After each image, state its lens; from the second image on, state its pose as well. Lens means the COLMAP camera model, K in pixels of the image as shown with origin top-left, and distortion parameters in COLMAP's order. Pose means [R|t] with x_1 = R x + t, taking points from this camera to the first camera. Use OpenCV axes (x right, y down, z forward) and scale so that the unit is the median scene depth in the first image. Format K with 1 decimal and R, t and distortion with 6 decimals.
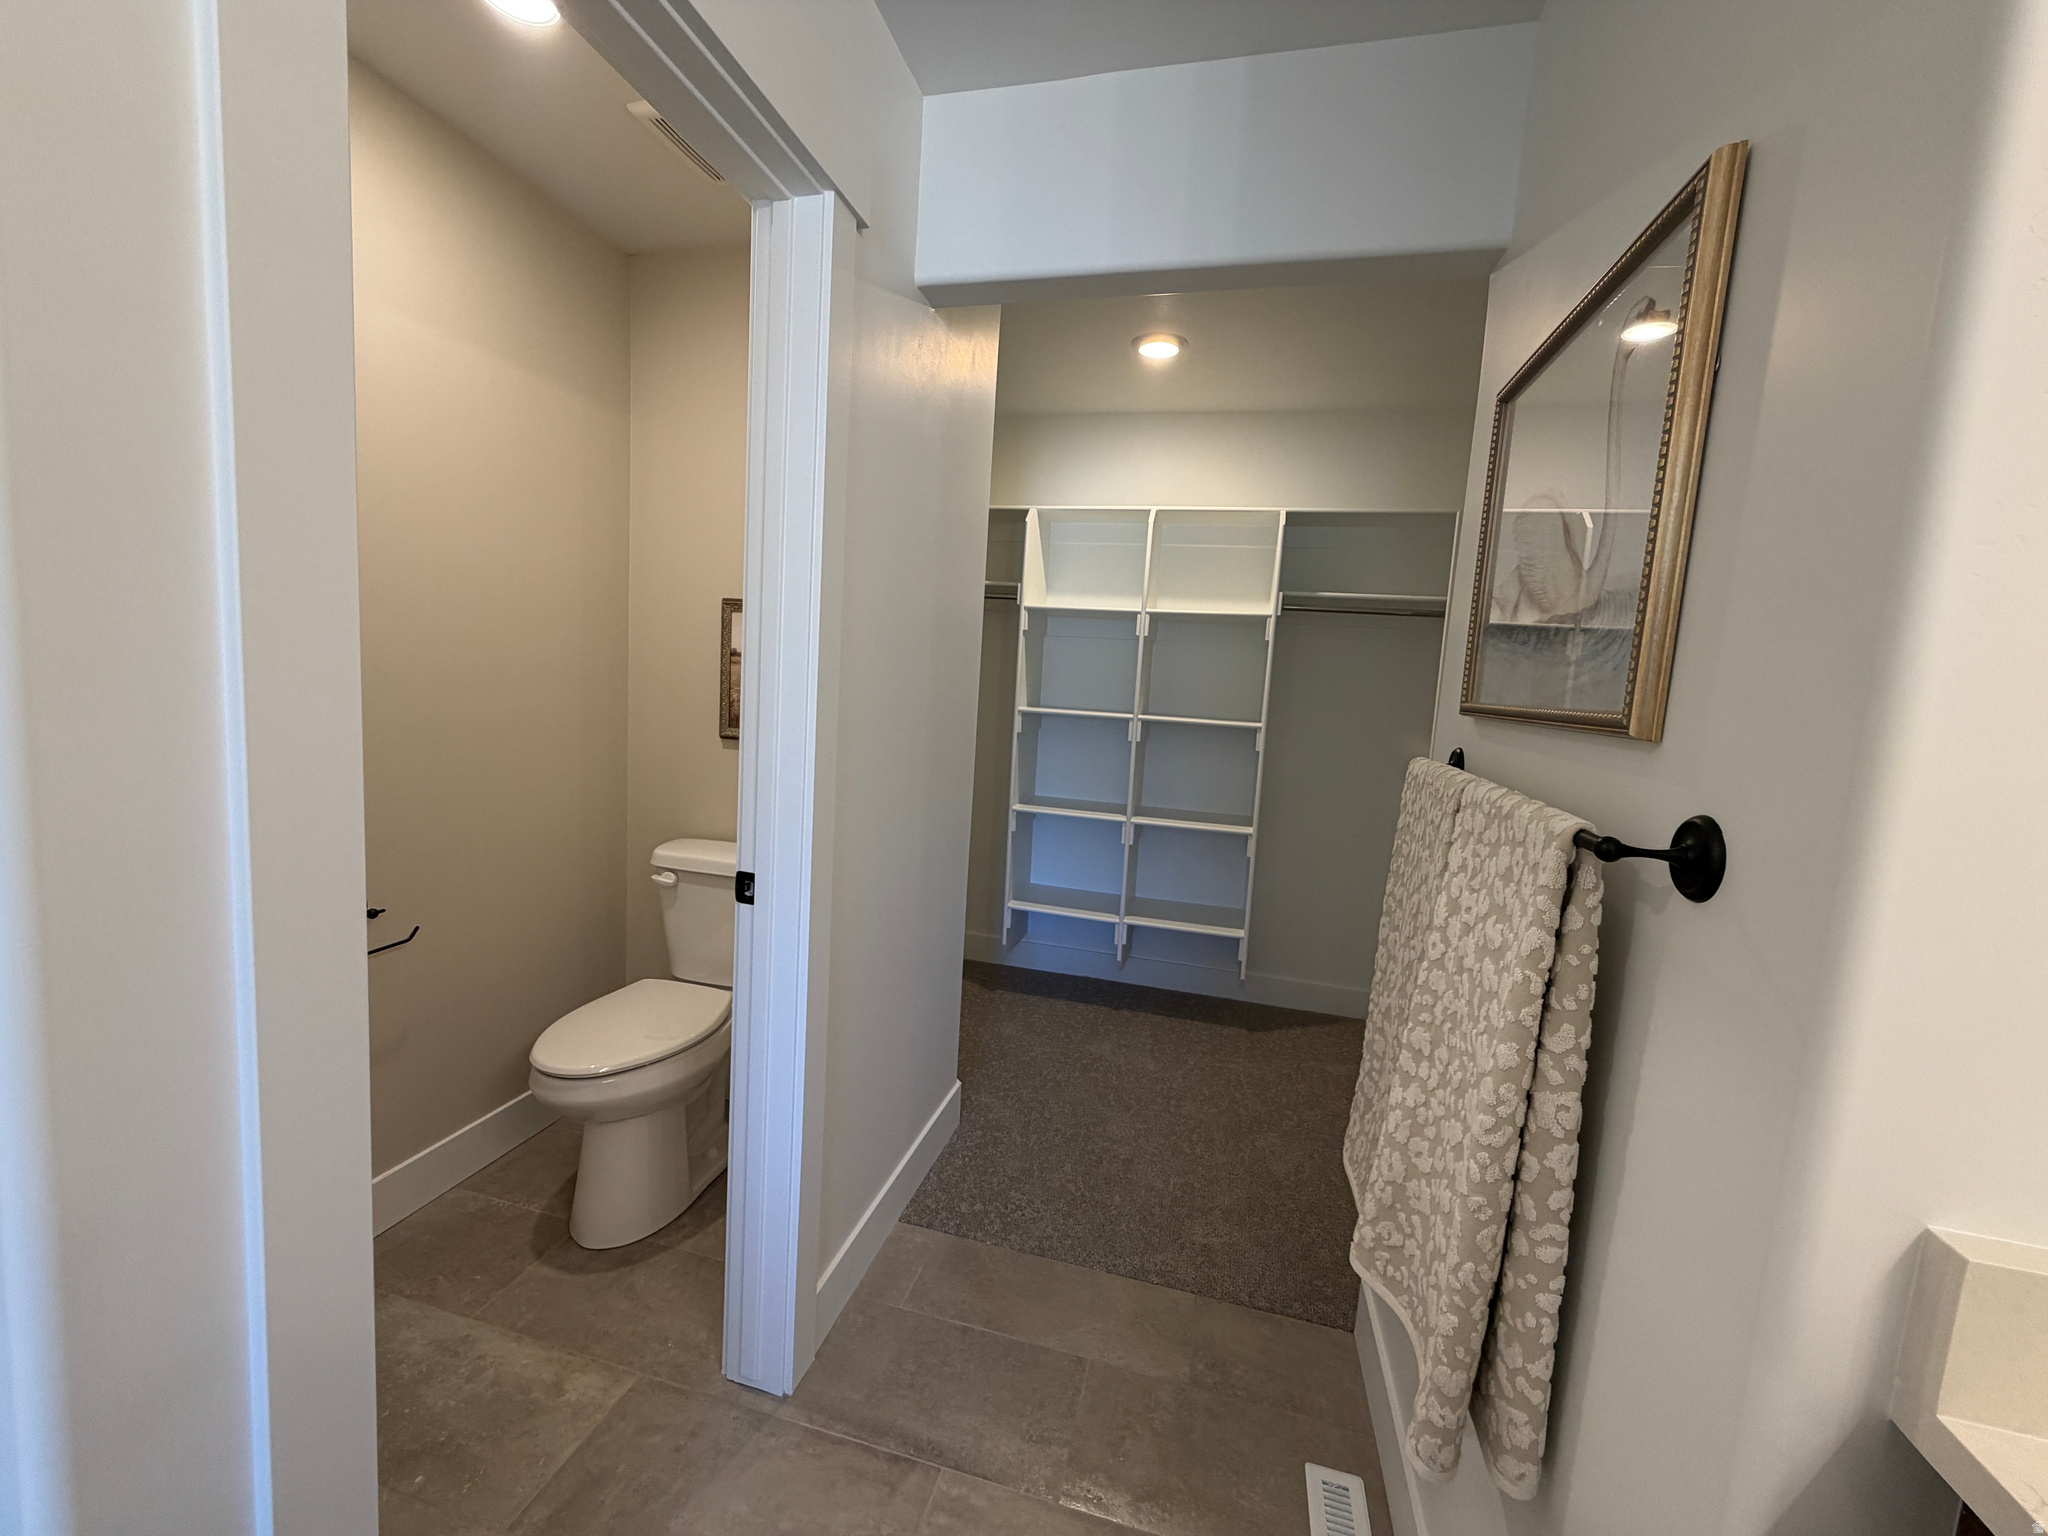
lens RADIAL K [[813.1, 0, 1022.4], [0, 813.1, 762.6], [0, 0, 1]] dist [-0.001767, 0.000390]
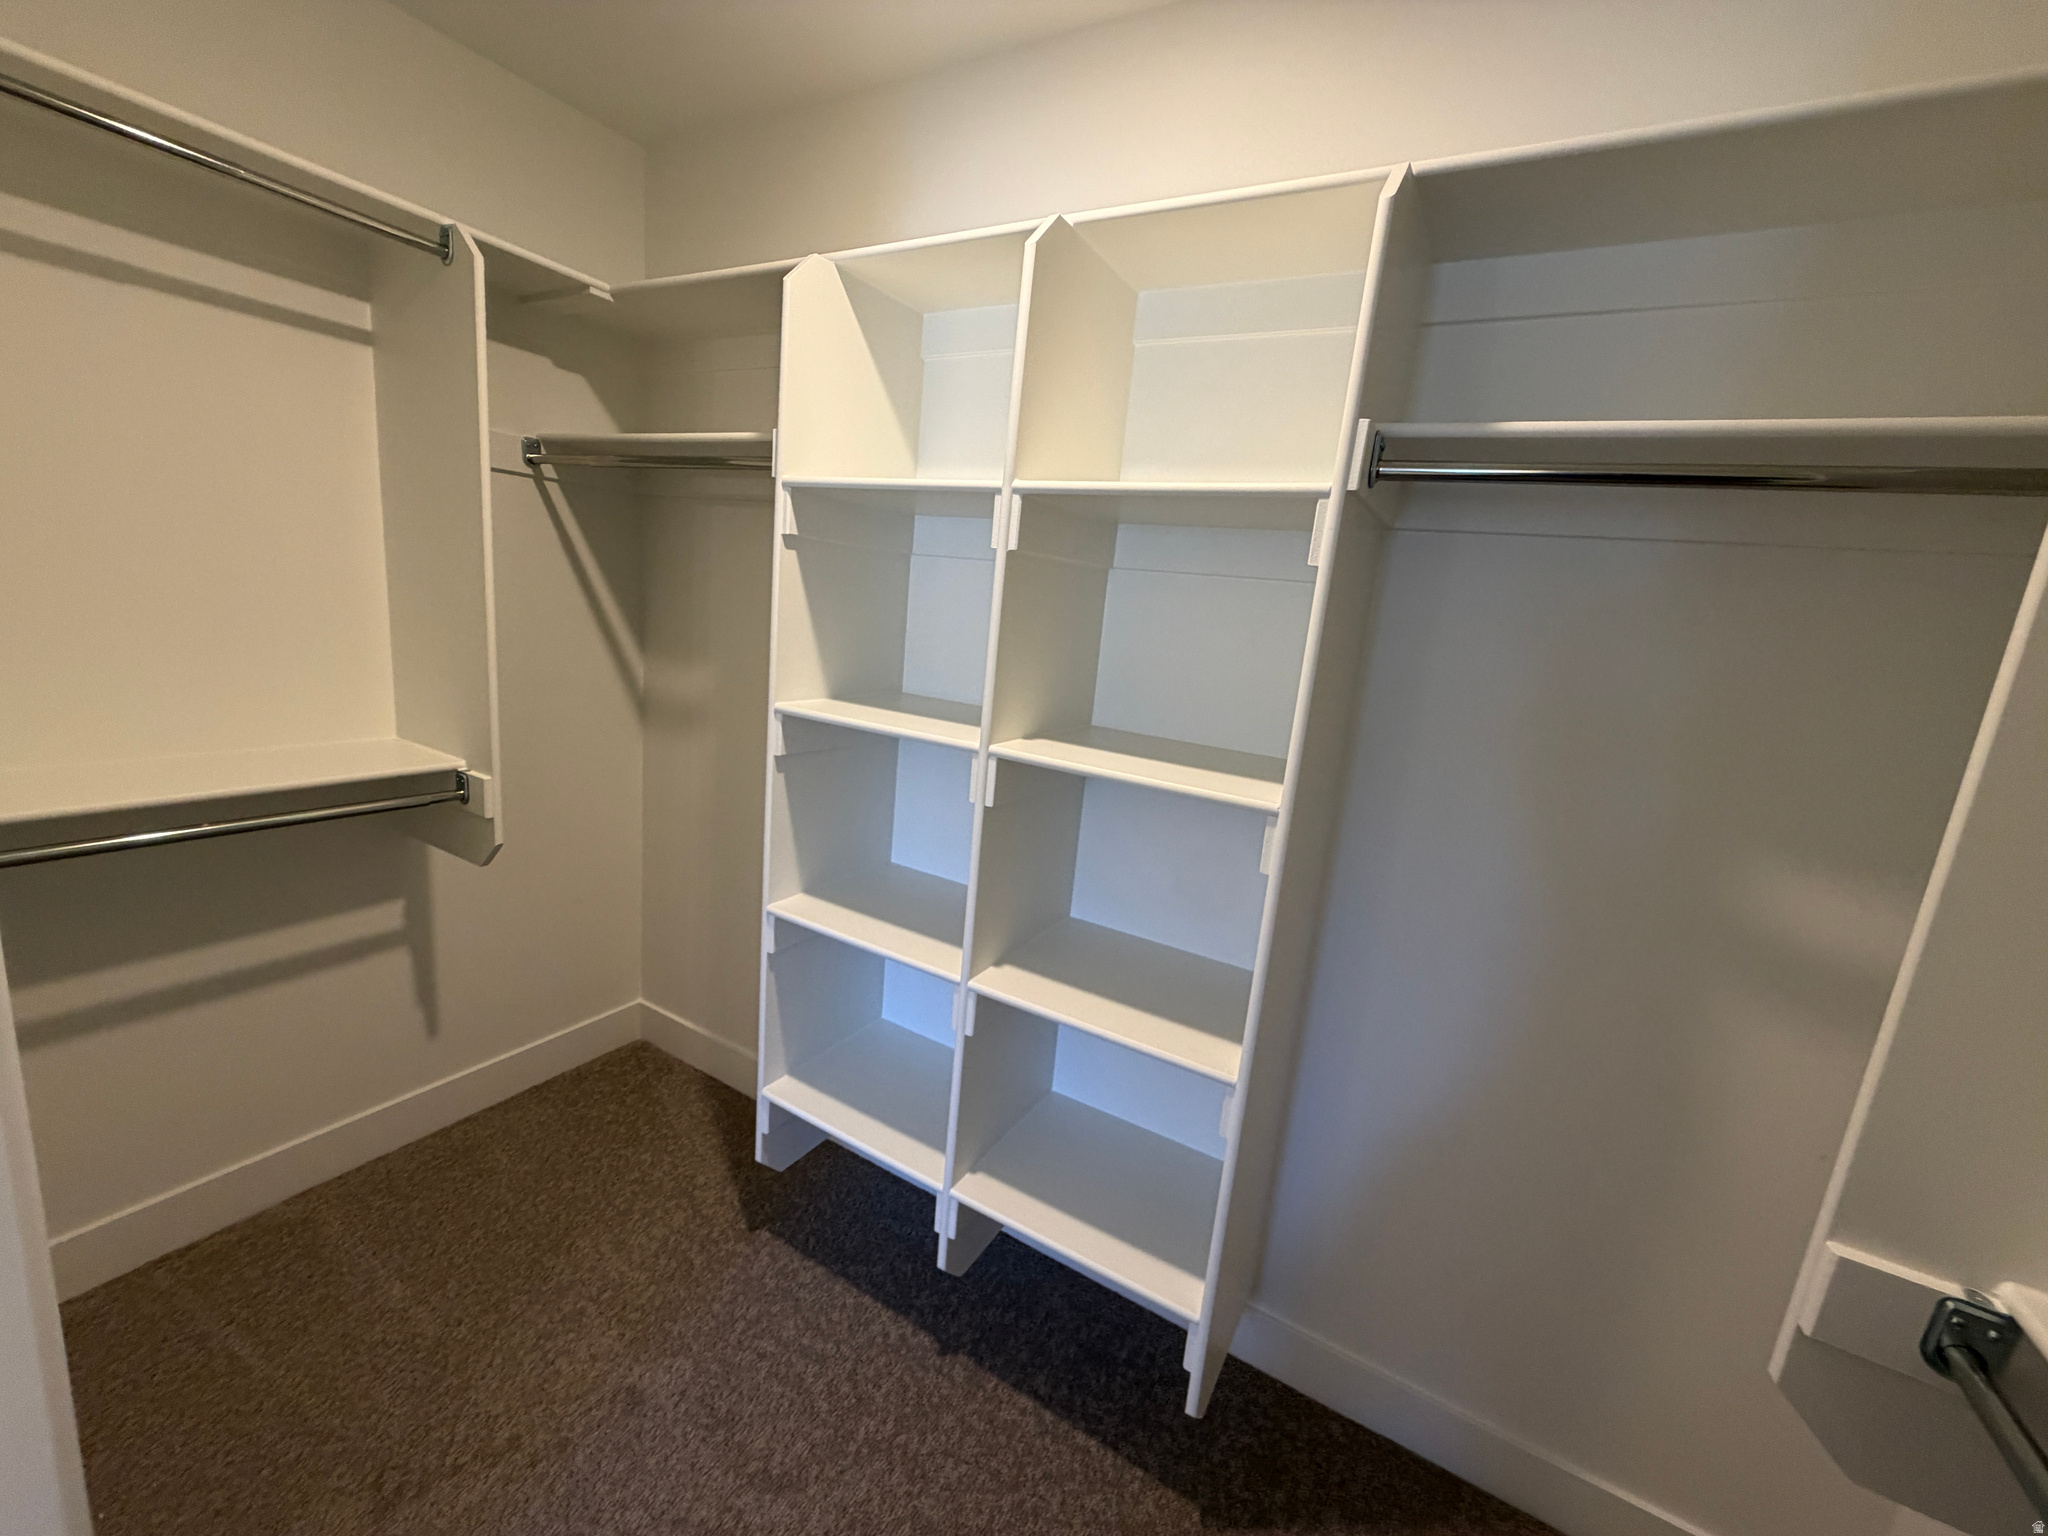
lens RADIAL K [[813.1, 0, 1025.4], [0, 813.1, 767.8], [0, 0, 1]] dist [-0.001767, 0.000390]
pose [[0.963174, 0.086540, -0.254572, 0.270494], [-0.071362, 0.995110, 0.068284, -0.076741], [0.259237, -0.047603, 0.964640, 0.609300]]
